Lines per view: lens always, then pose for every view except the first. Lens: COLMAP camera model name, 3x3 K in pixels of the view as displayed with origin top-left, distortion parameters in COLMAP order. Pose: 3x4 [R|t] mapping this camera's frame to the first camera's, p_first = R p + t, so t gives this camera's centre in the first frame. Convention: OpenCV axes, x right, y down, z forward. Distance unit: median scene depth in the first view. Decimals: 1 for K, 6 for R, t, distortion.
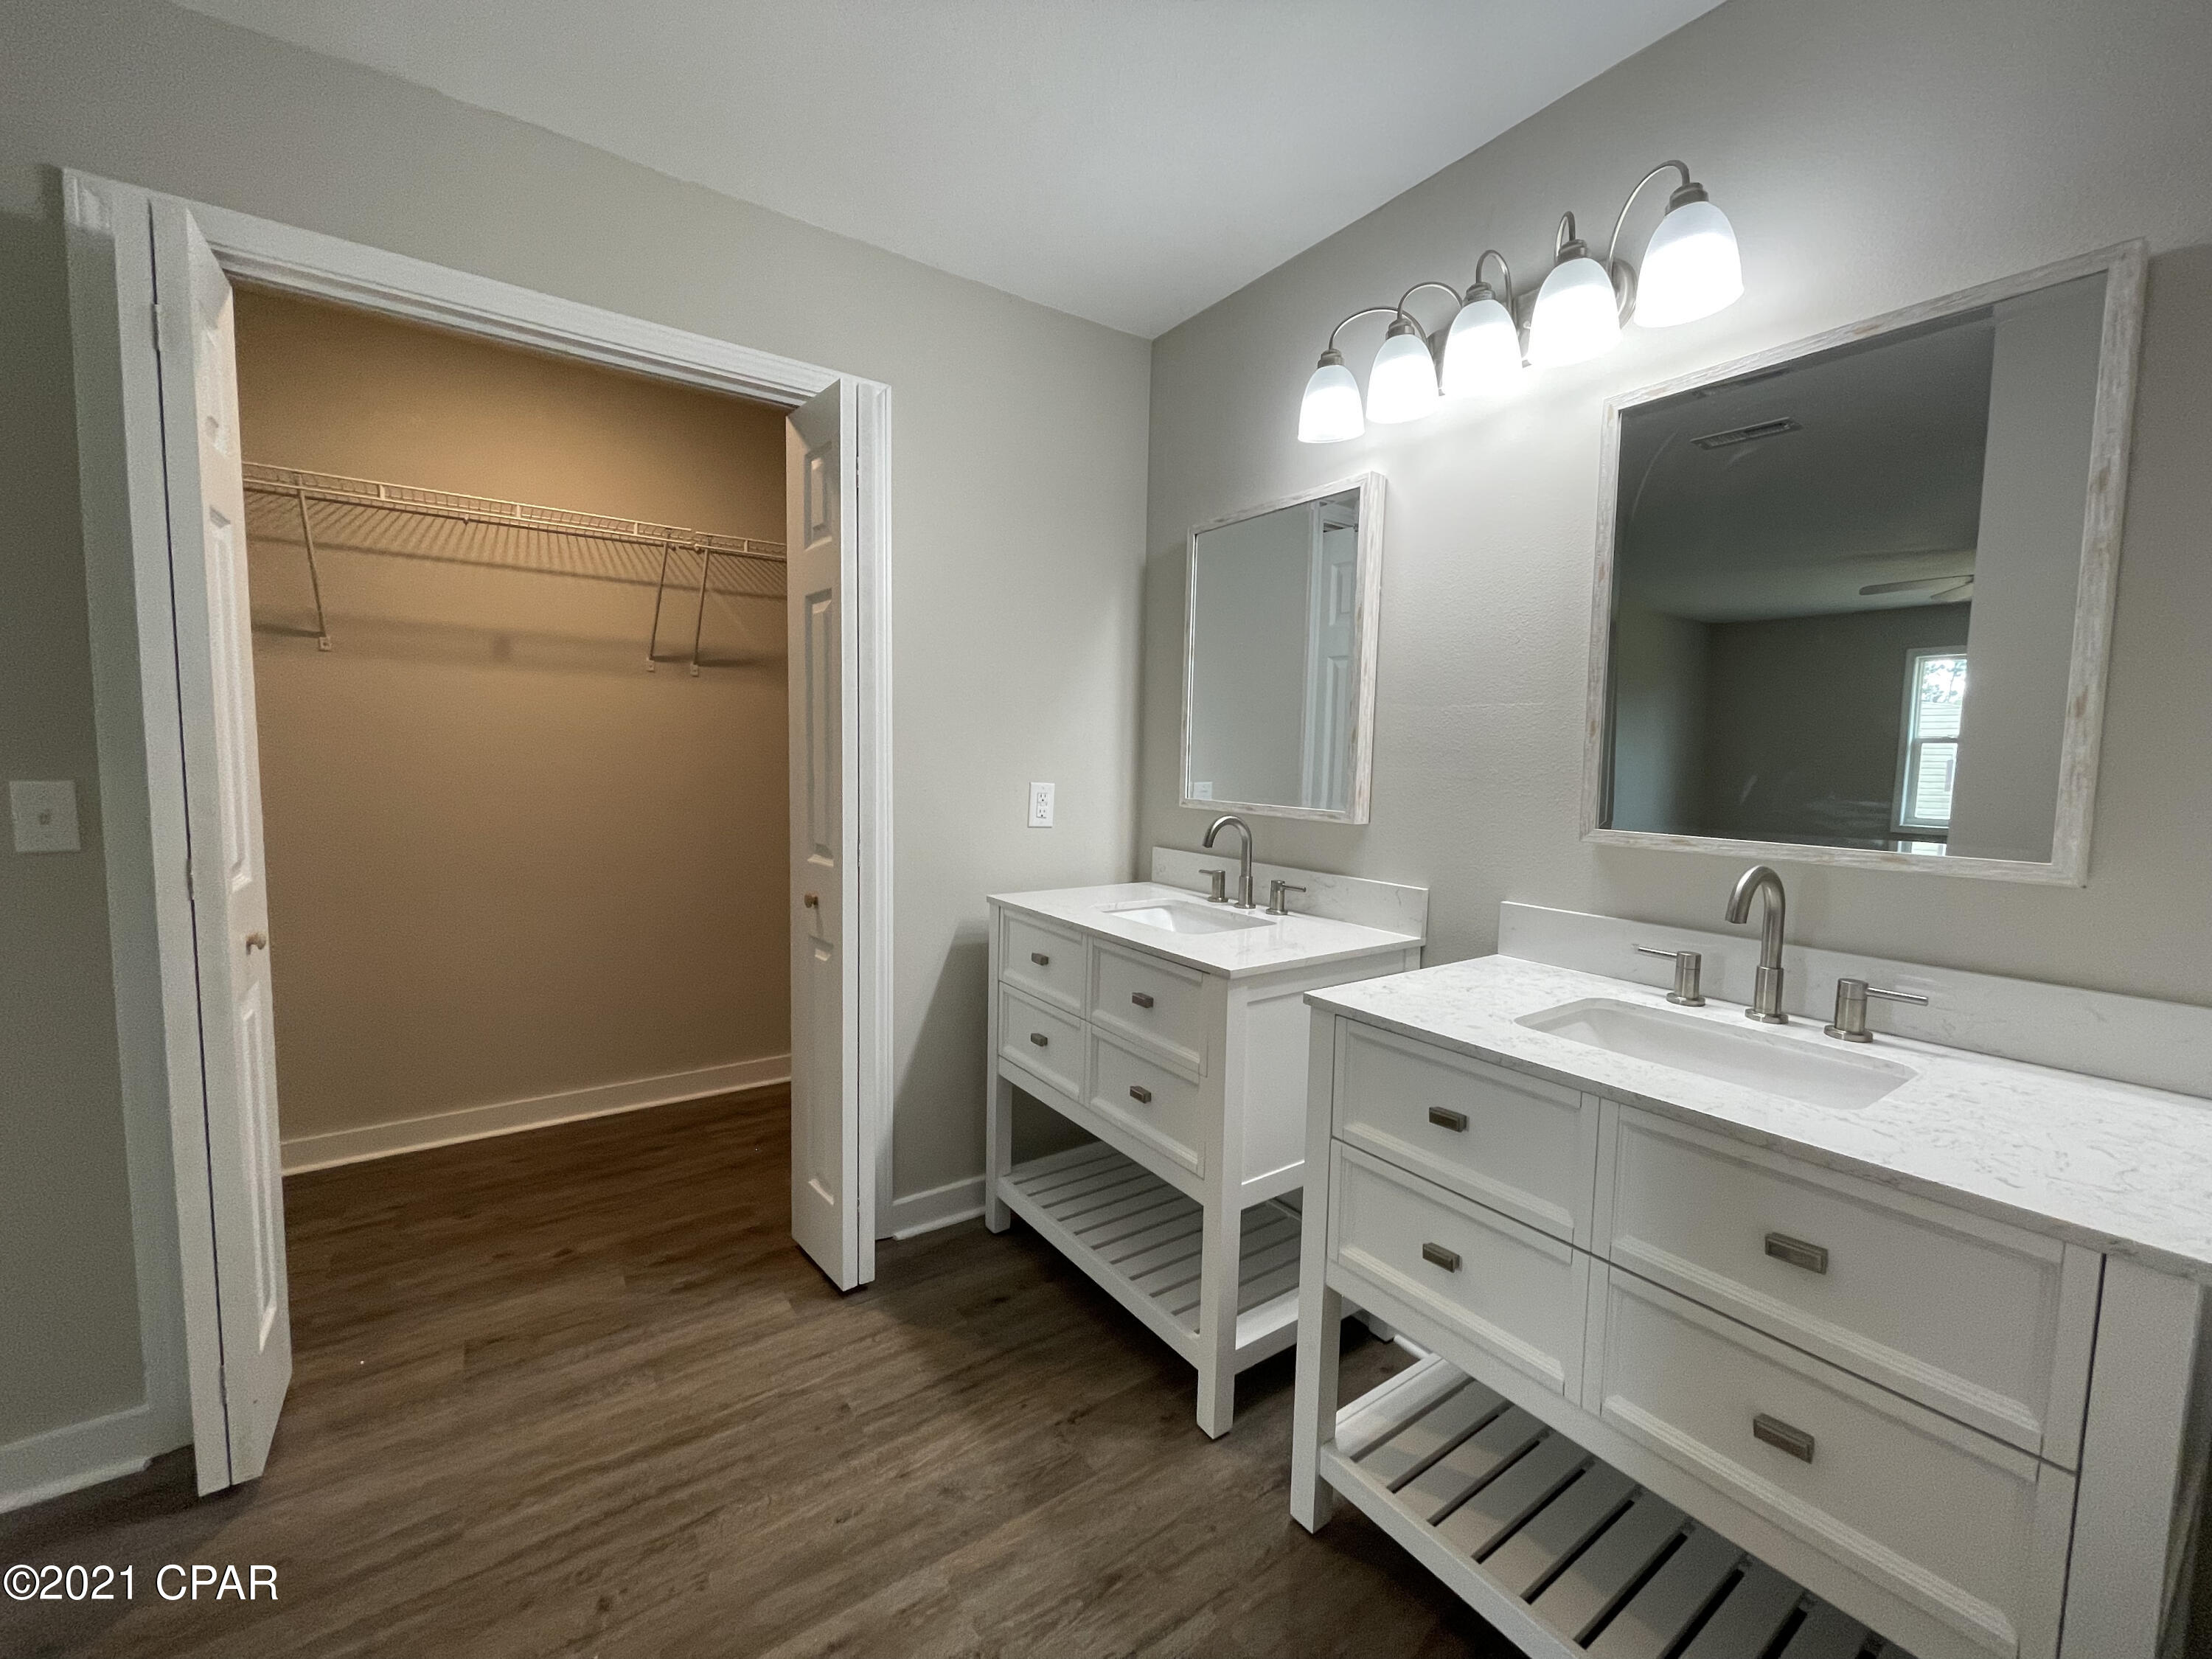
lens RADIAL K [[894.1, 0, 1111.0], [0, 894.1, 833.2], [0, 0, 1]] dist [-0.001021, -0.000008]
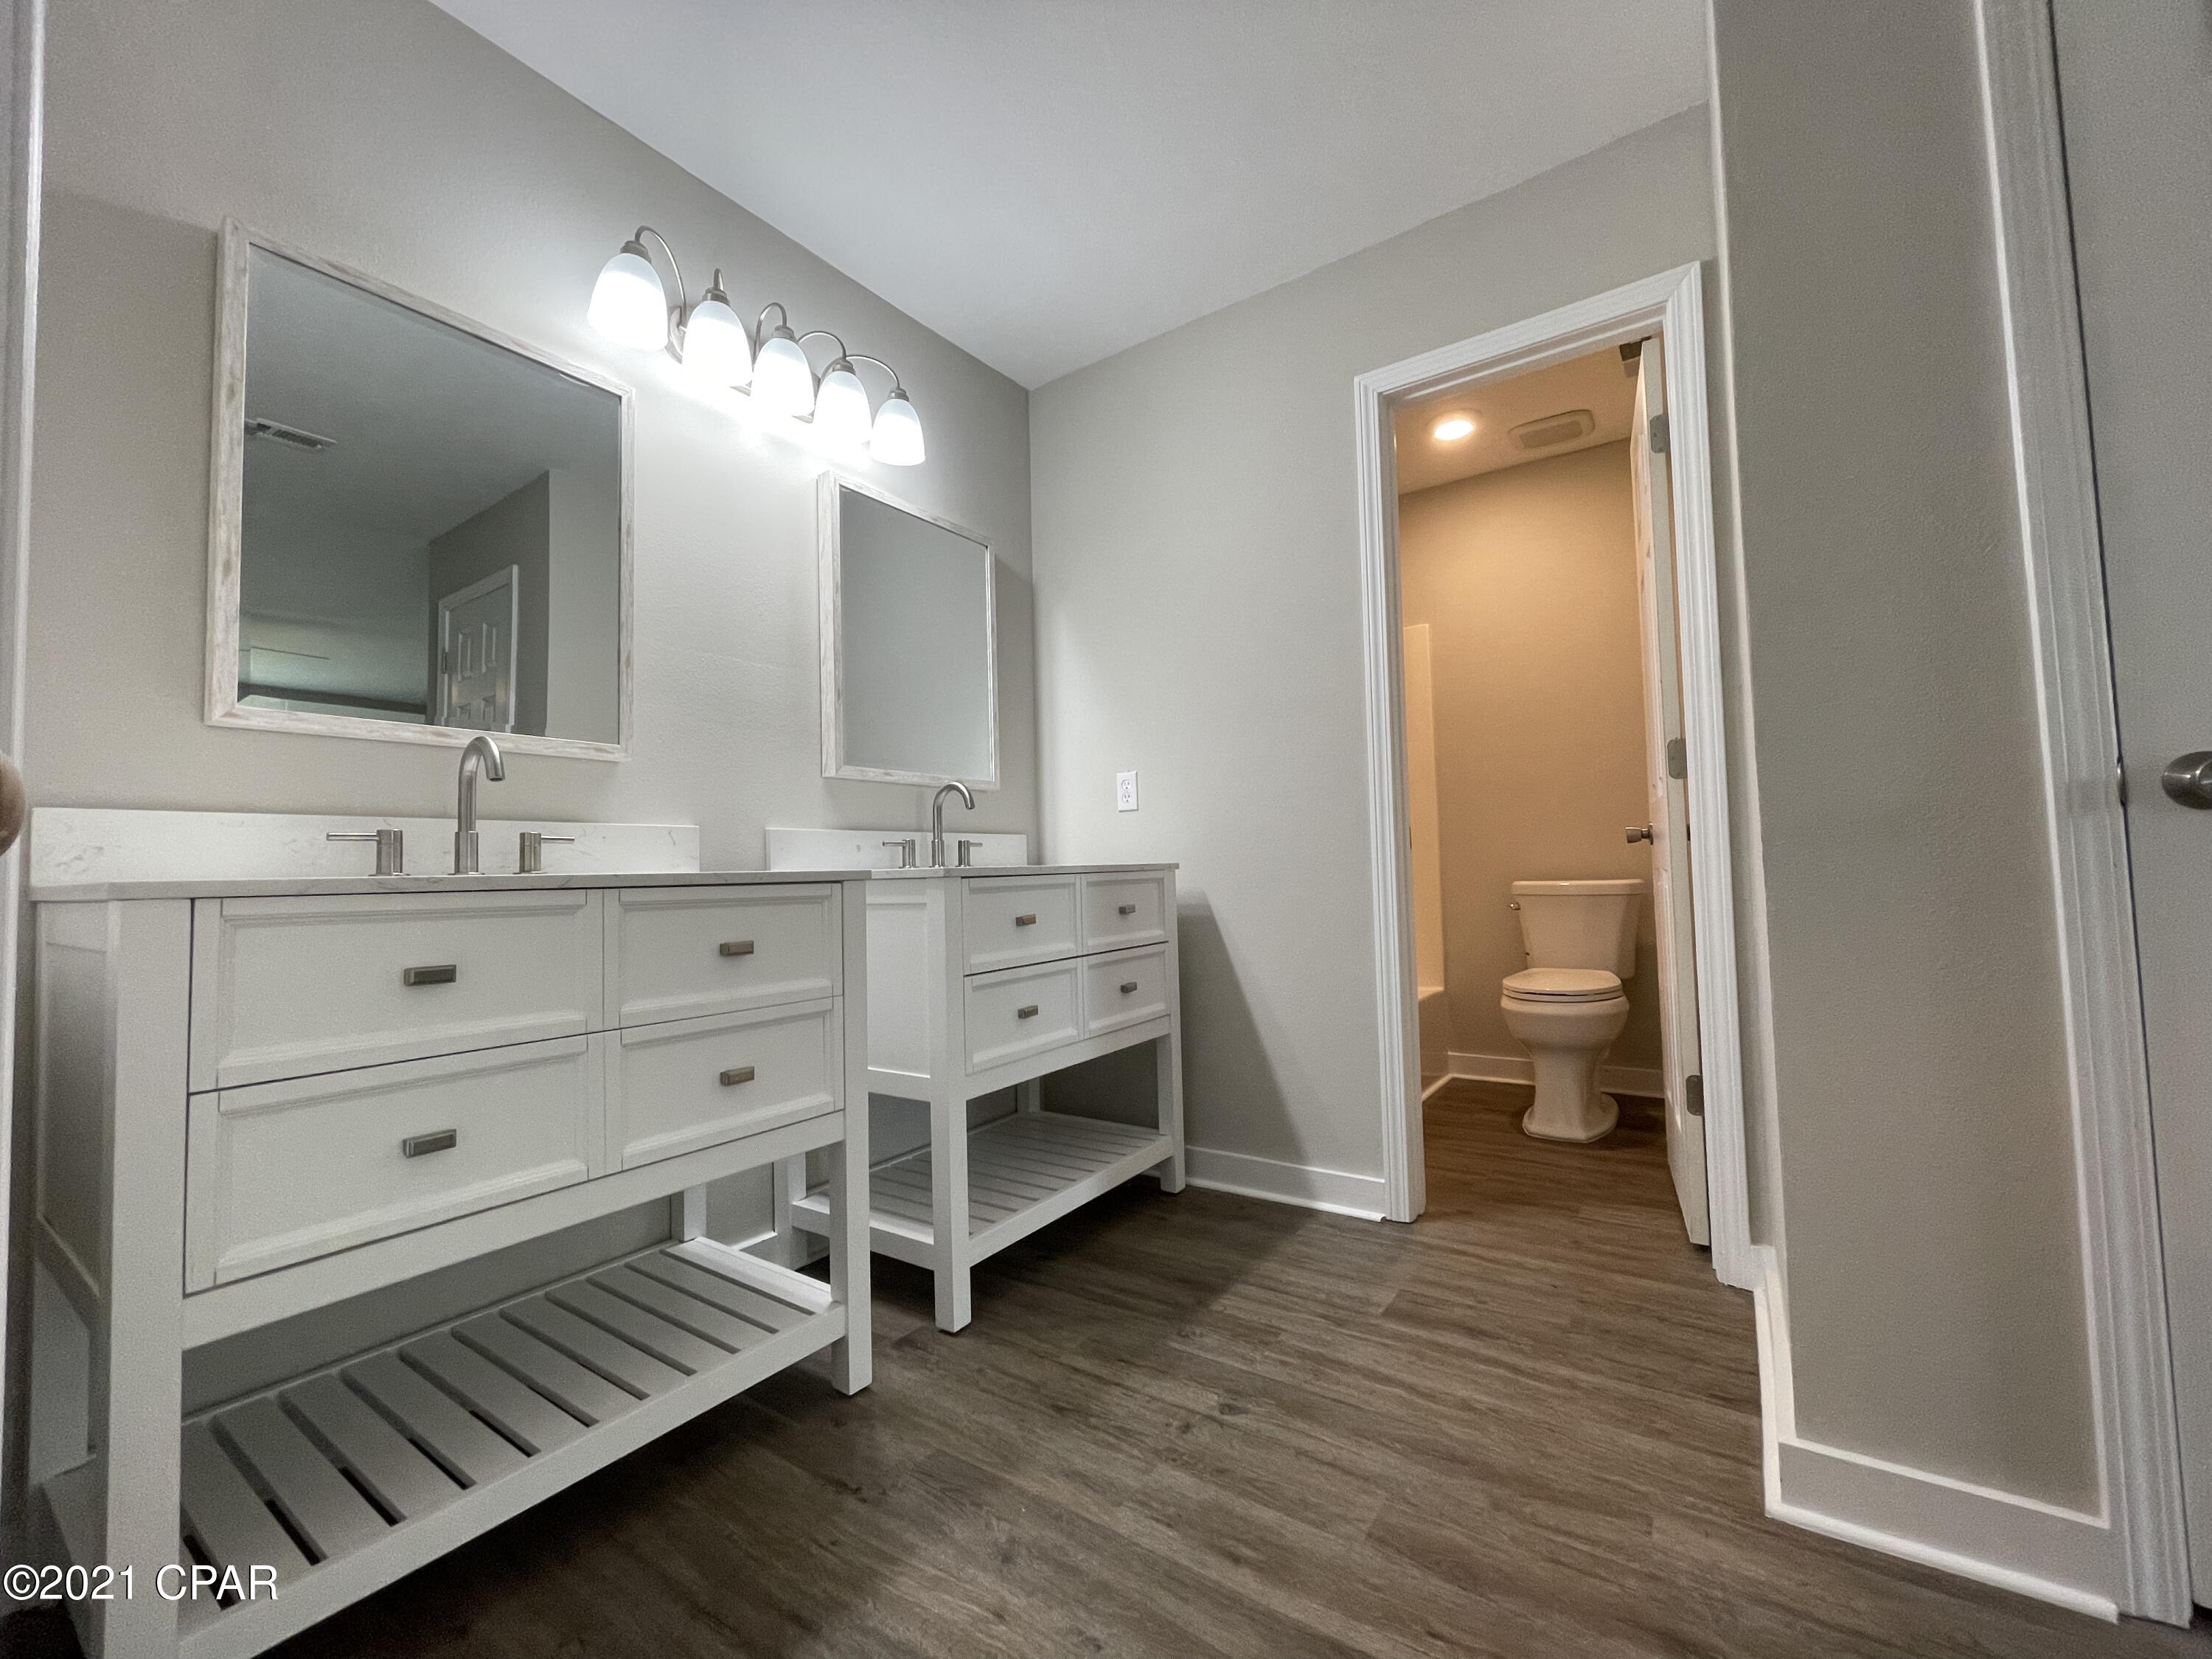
lens RADIAL K [[894.1, 0, 1106.2], [0, 894.1, 830.9], [0, 0, 1]] dist [-0.001021, -0.000008]
pose [[-0.345597, 0.029931, 0.937906, -0.975481], [0.102255, 0.994741, 0.005934, 0.140007], [-0.932795, 0.097956, -0.346840, 1.174295]]
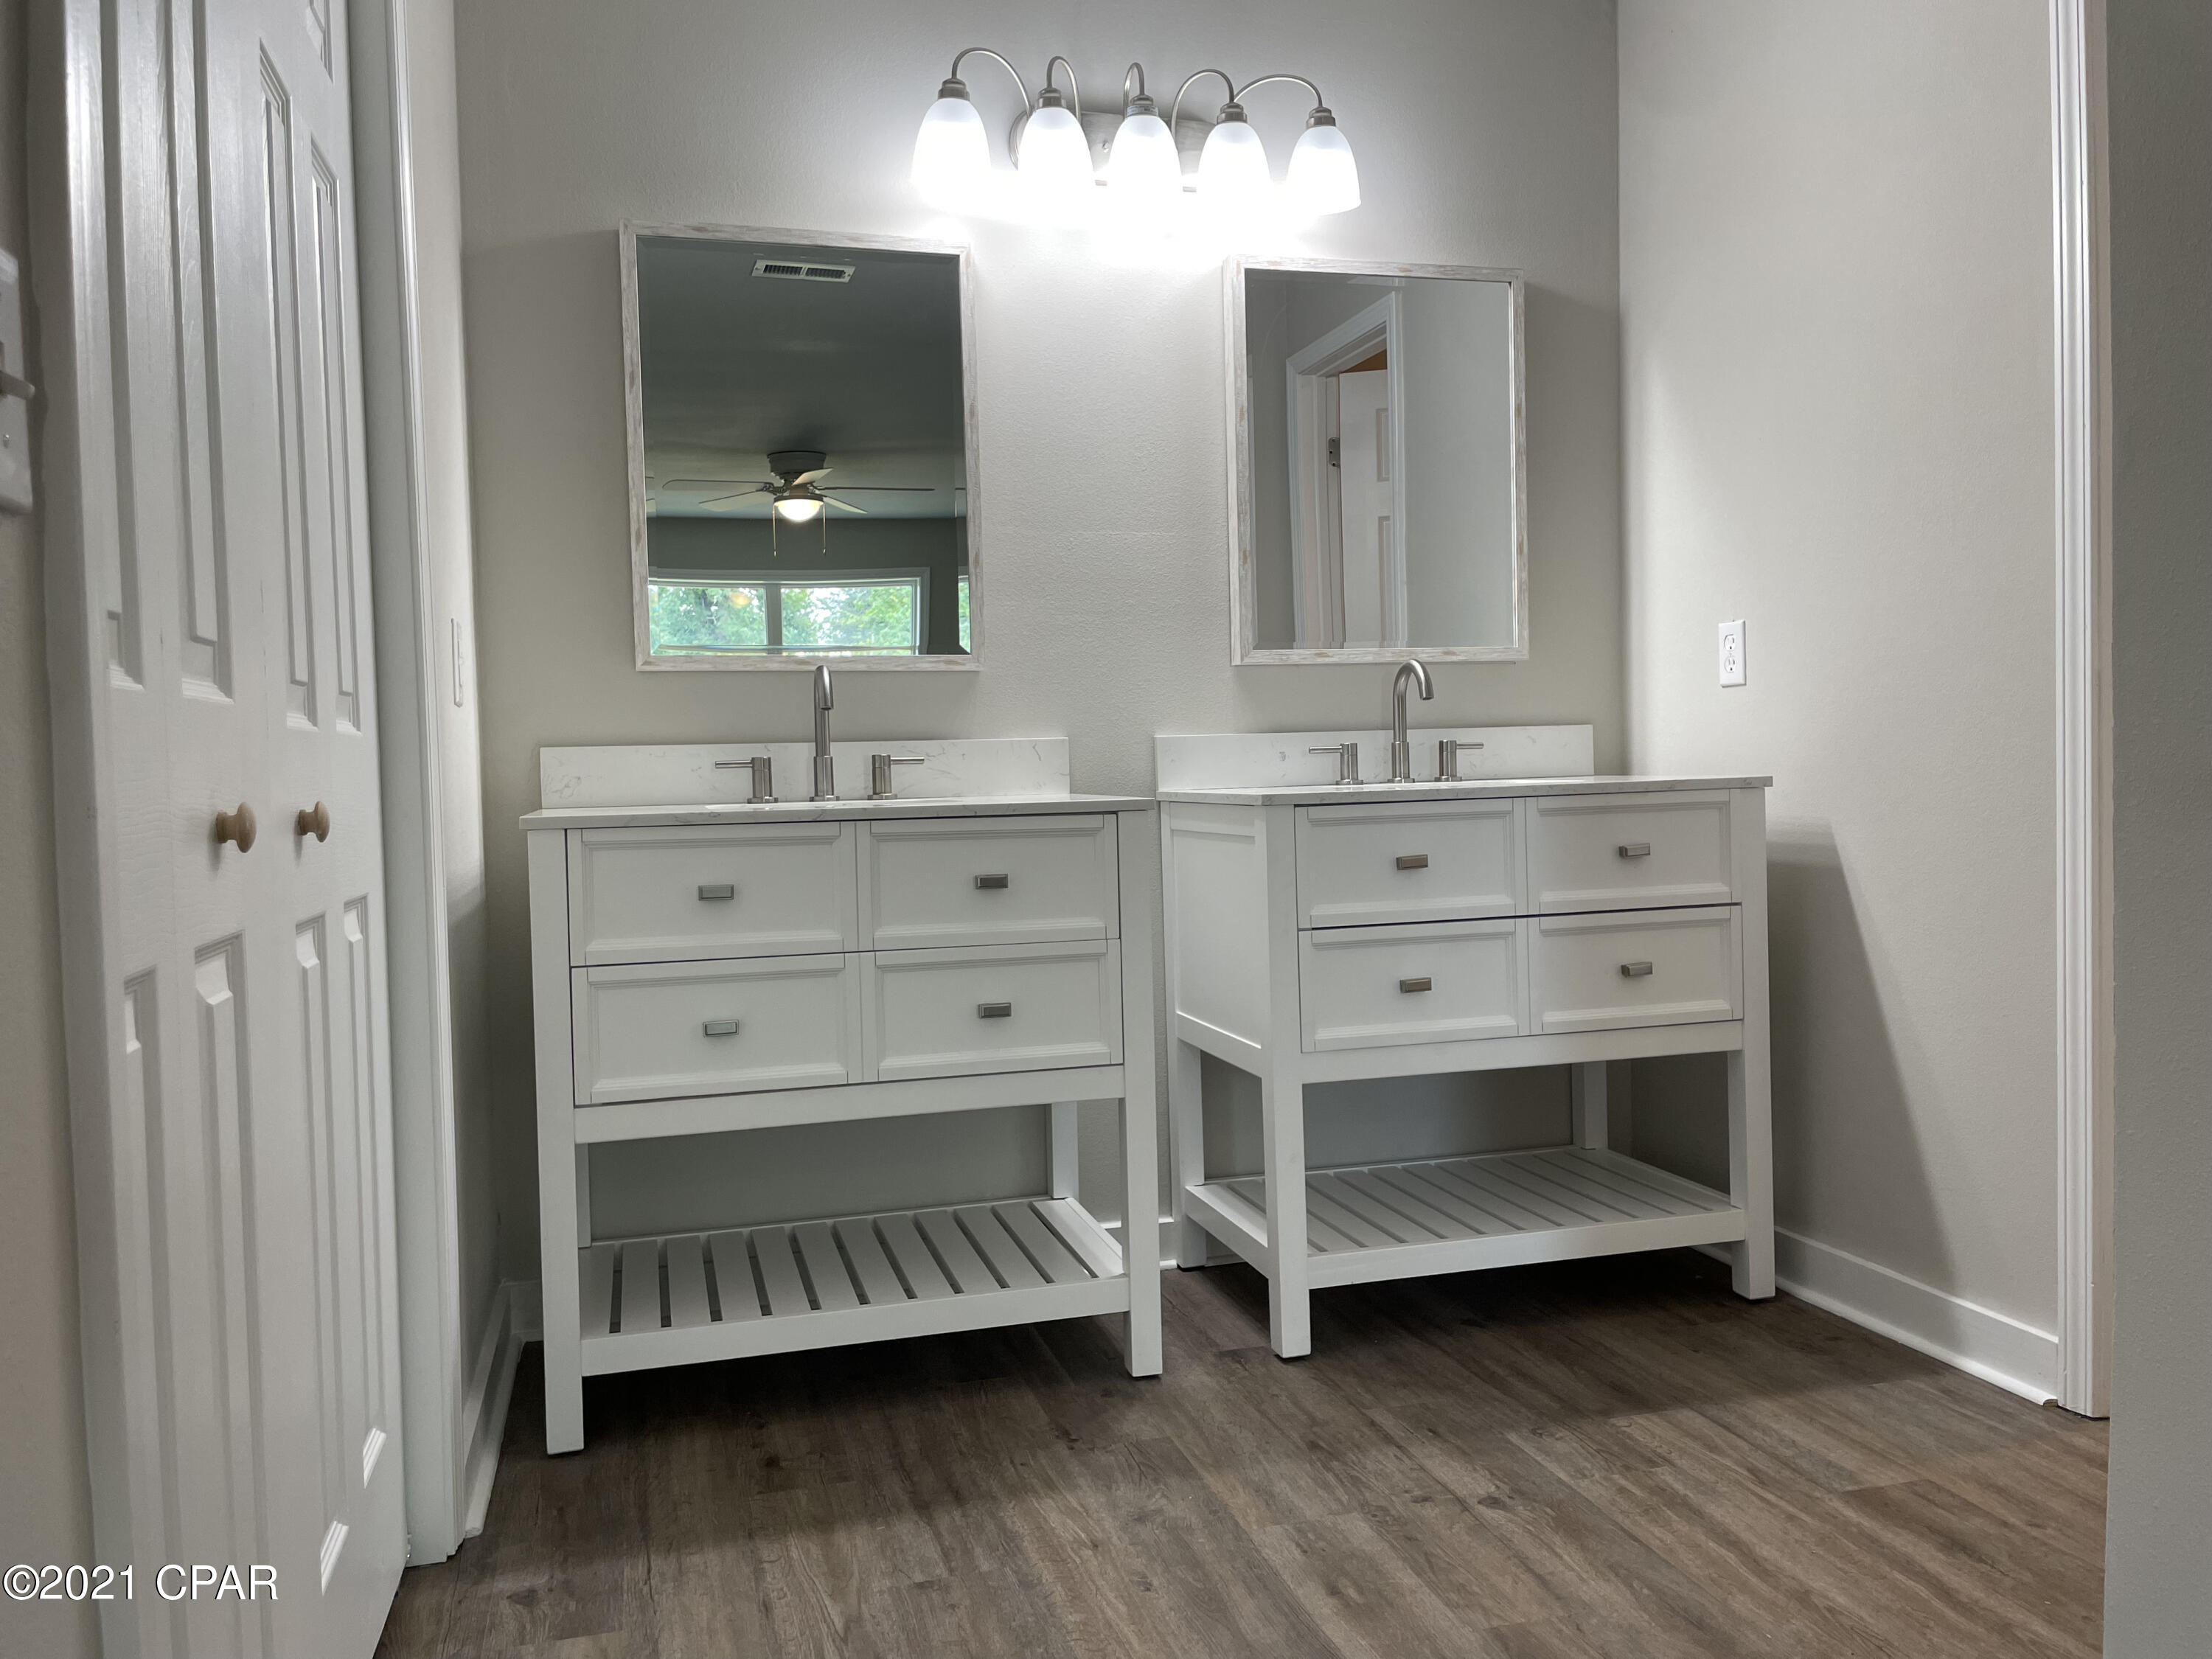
lens RADIAL K [[1676.5, 0, 1117.5], [0, 1676.5, 824.4], [0, 0, 1]] dist [0.054568, -0.043528]
pose [[0.331241, -0.064185, 0.941360, -1.519624], [0.116560, 0.992825, 0.026679, 0.140147], [-0.936319, 0.100888, 0.336346, 0.518877]]
